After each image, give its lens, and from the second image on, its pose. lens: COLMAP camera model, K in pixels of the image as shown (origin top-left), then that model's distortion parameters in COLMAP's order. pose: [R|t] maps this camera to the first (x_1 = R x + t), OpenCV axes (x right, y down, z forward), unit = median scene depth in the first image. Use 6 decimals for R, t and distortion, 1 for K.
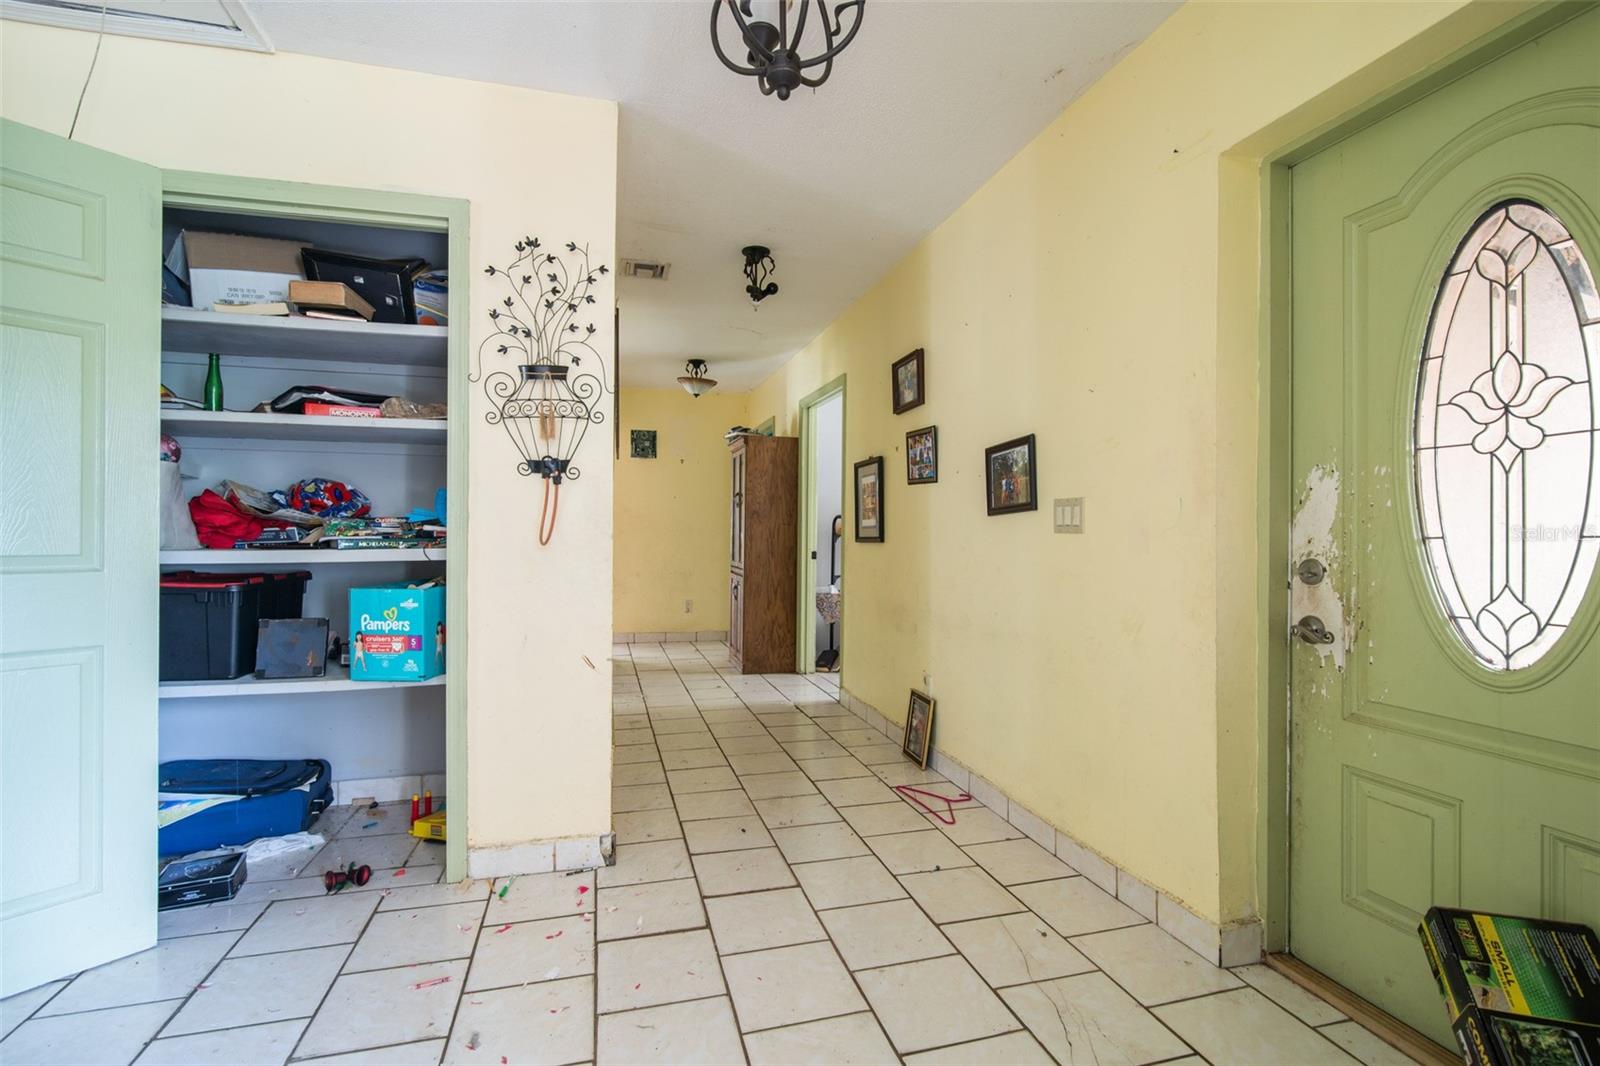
lens RADIAL K [[734.4, 0, 797.6], [0, 734.4, 533.7], [0, 0, 1]] dist [-0.002063, -0.000409]
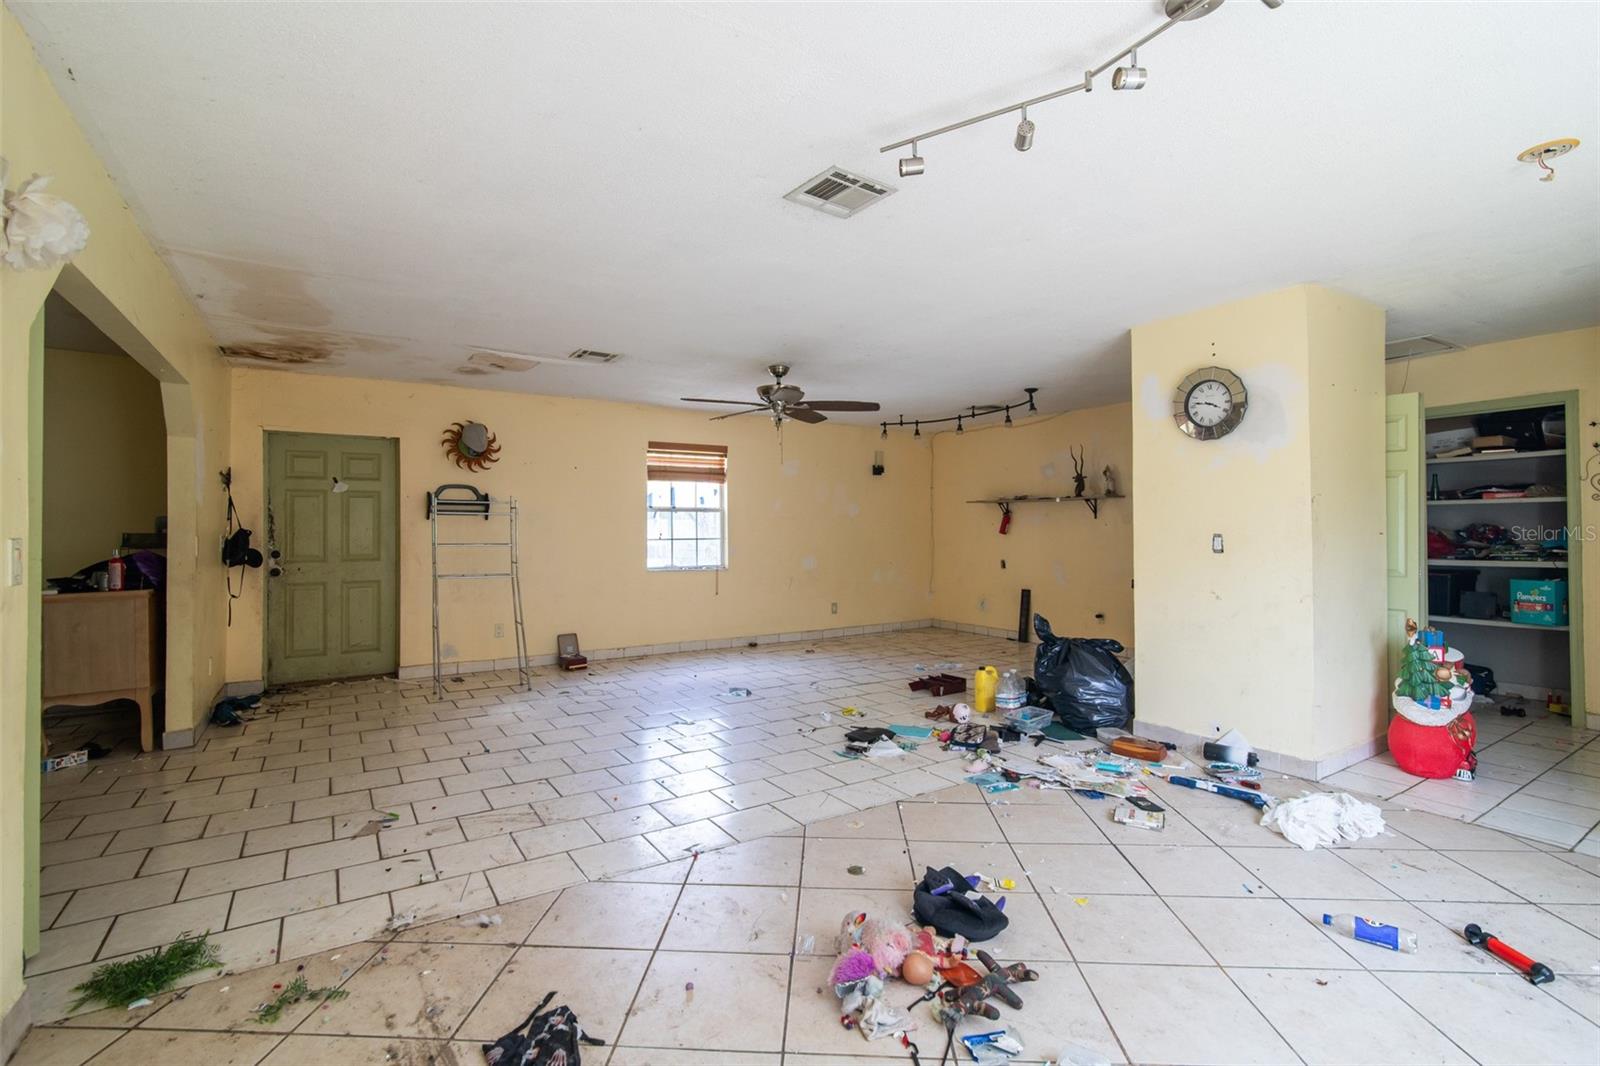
lens RADIAL K [[734.4, 0, 794.3], [0, 734.4, 524.7], [0, 0, 1]] dist [-0.002063, -0.000409]
pose [[0.302515, -0.014488, -0.953035, 0.771410], [0.014143, 0.999843, -0.010710, -0.088759], [0.953040, -0.010239, 0.302672, -1.580455]]
